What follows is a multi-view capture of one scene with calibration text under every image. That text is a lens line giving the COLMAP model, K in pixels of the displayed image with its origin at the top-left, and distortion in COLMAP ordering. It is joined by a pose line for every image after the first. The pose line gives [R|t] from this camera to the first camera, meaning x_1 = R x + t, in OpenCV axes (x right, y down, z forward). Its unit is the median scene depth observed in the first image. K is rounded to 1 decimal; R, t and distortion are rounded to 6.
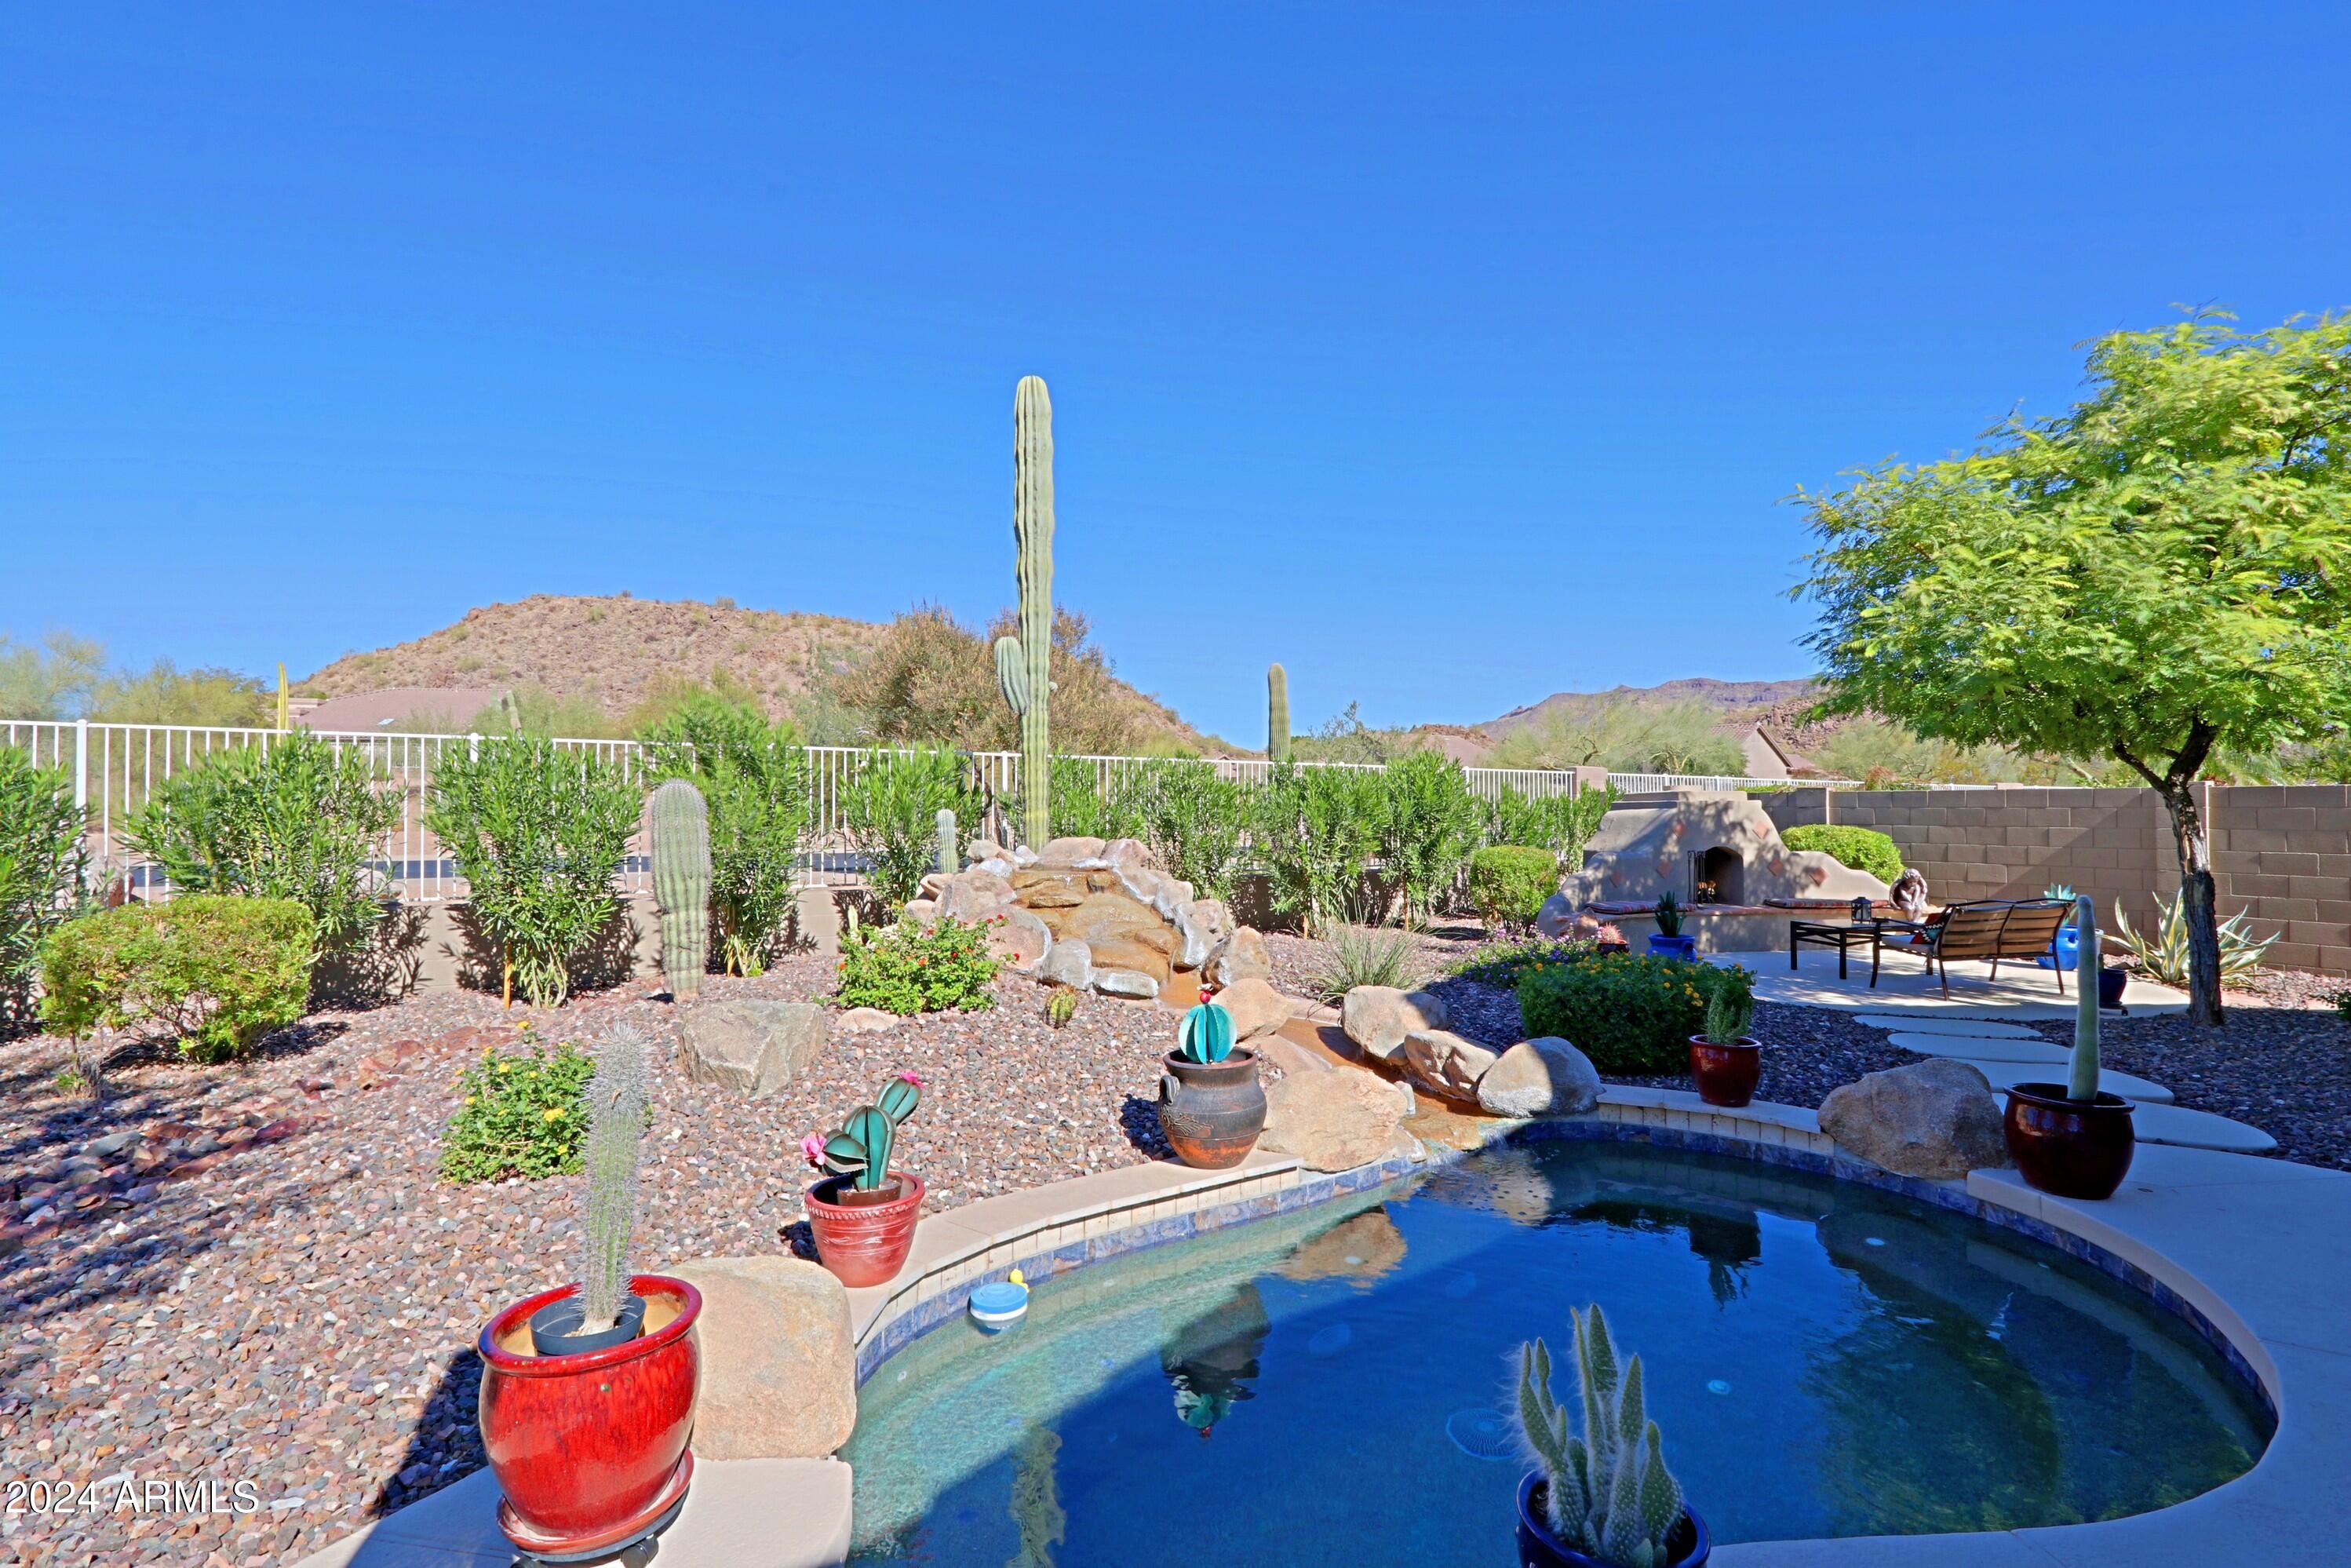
lens RADIAL K [[1087.1, 0, 1169.4], [0, 1087.1, 789.4], [0, 0, 1]] dist [0.001825, 0.000256]
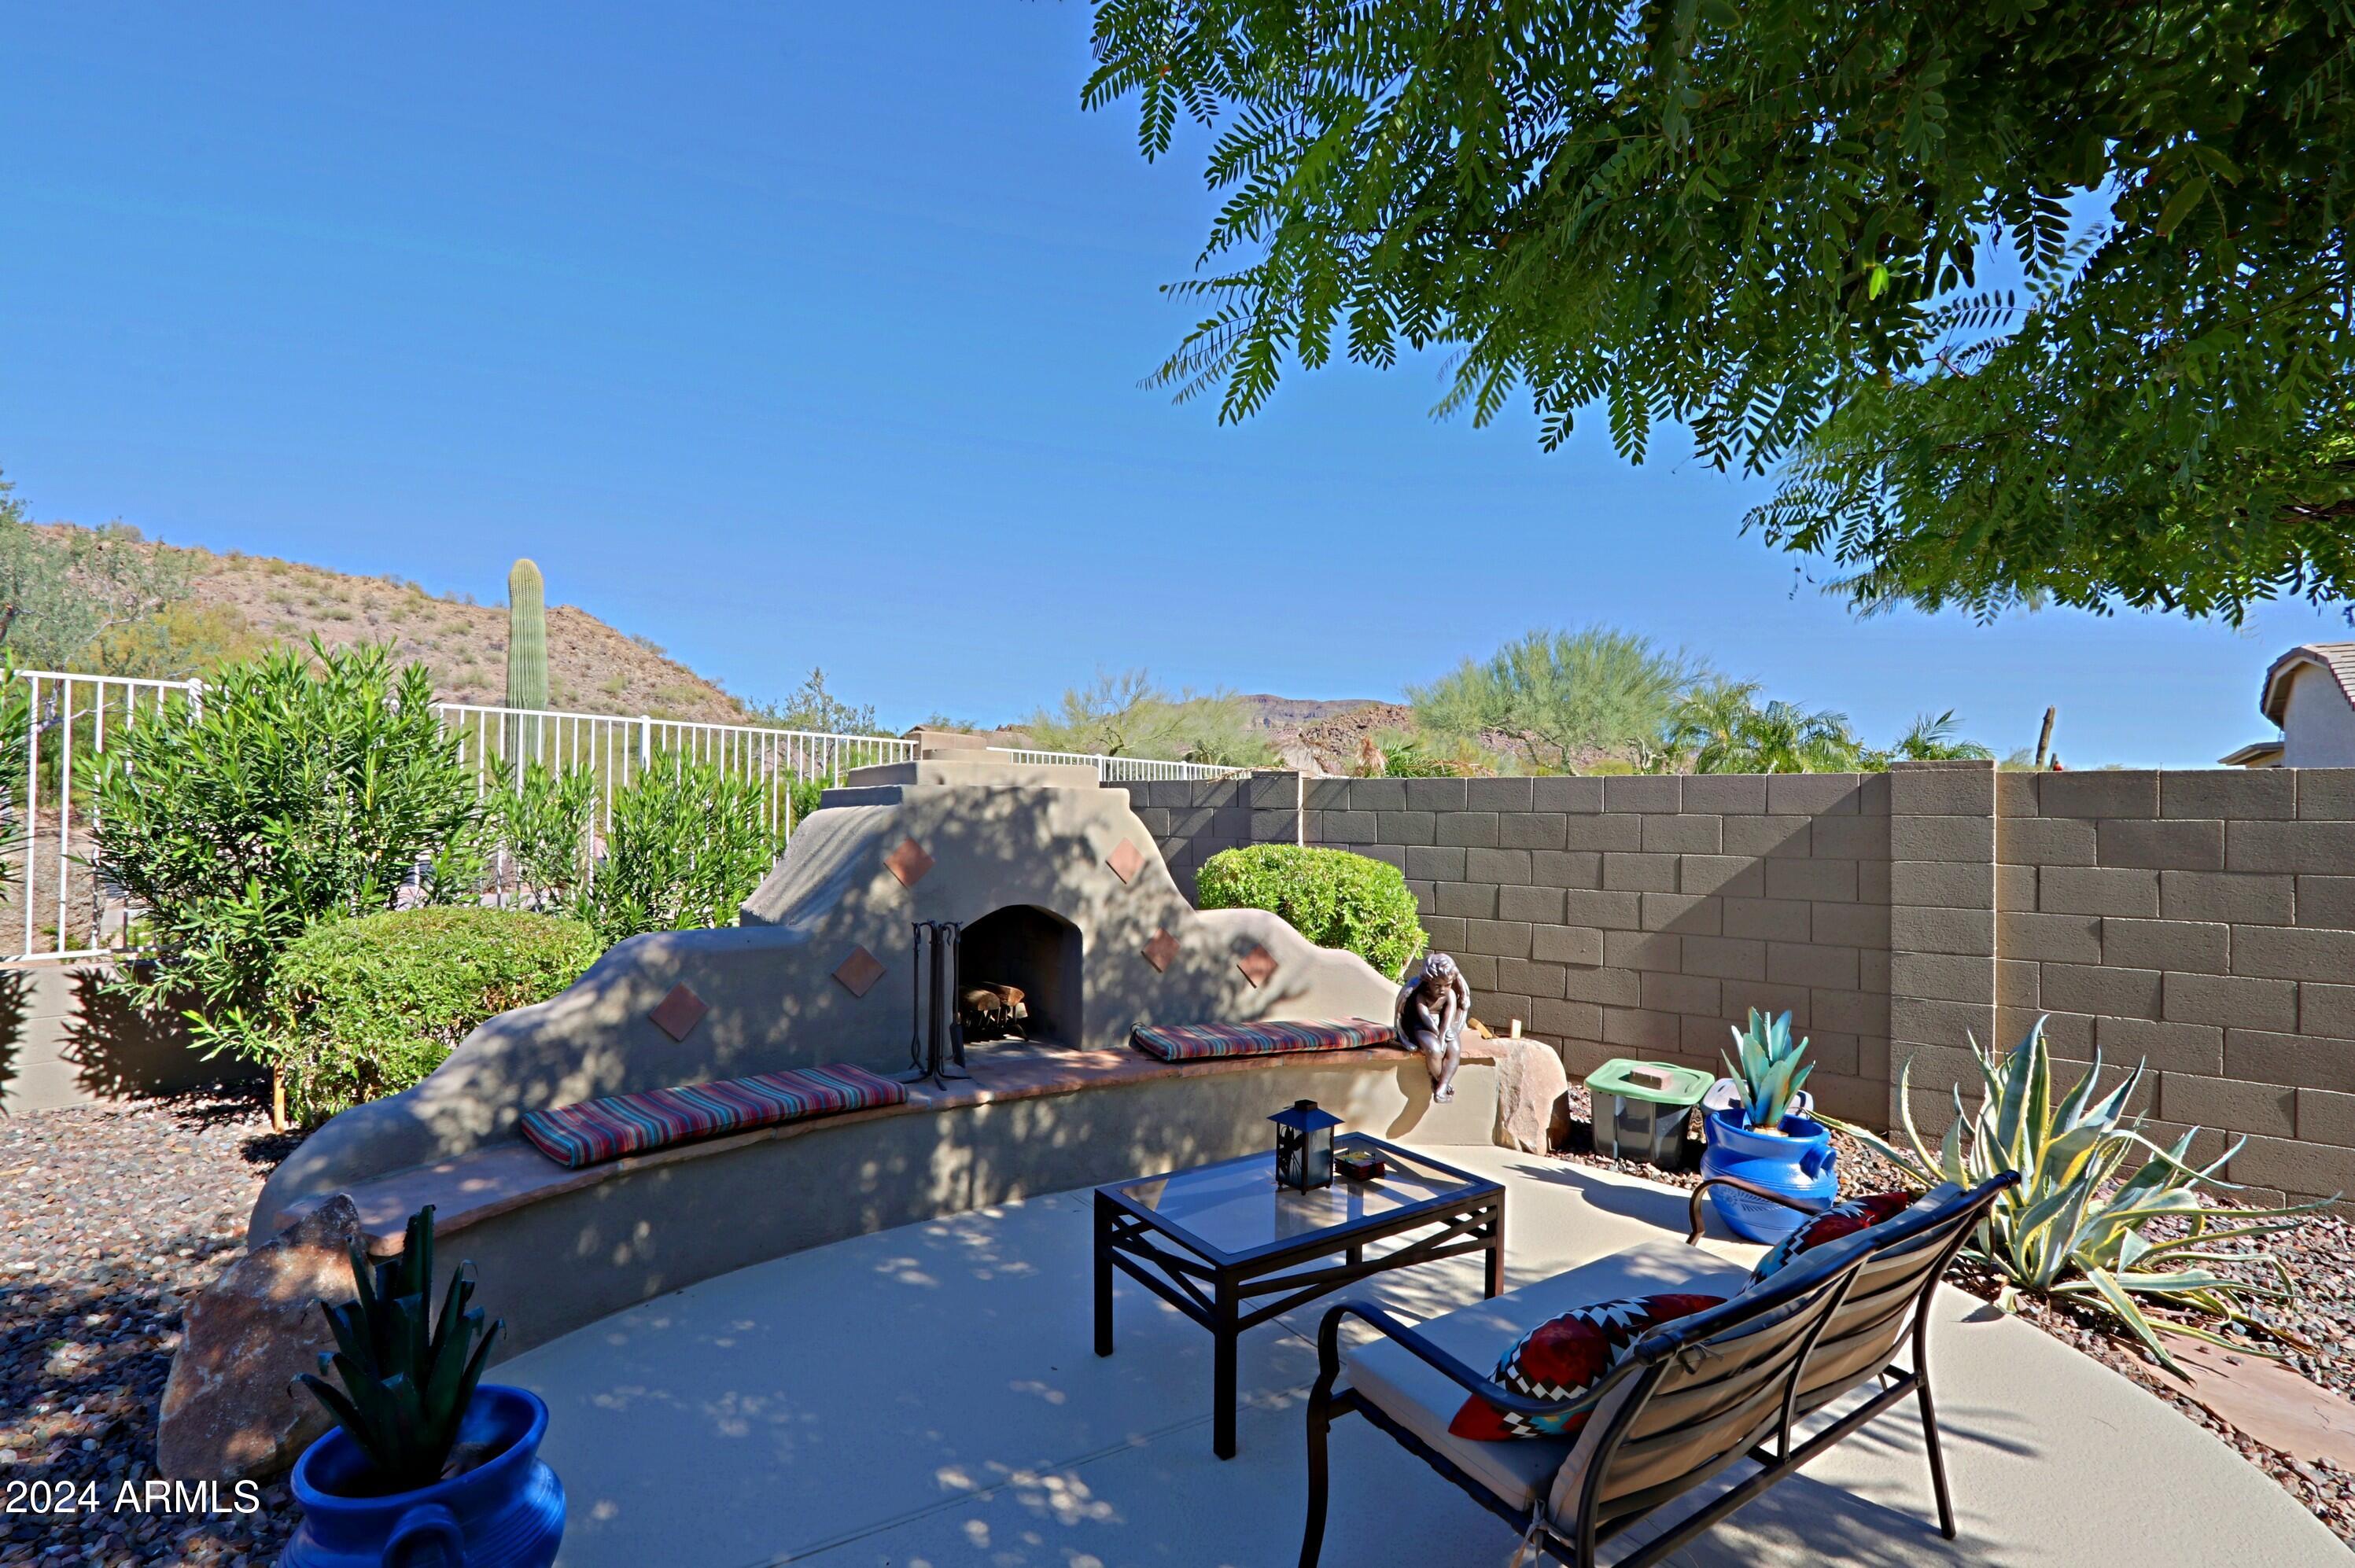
lens RADIAL K [[1088.8, 0, 1179.8], [0, 1088.8, 788.2], [0, 0, 1]] dist [0.001825, 0.000256]
pose [[0.929982, 0.019262, 0.367100, 0.397532], [-0.018522, 0.999813, -0.005540, 0.011557], [-0.367138, -0.001648, 0.930165, 0.593017]]
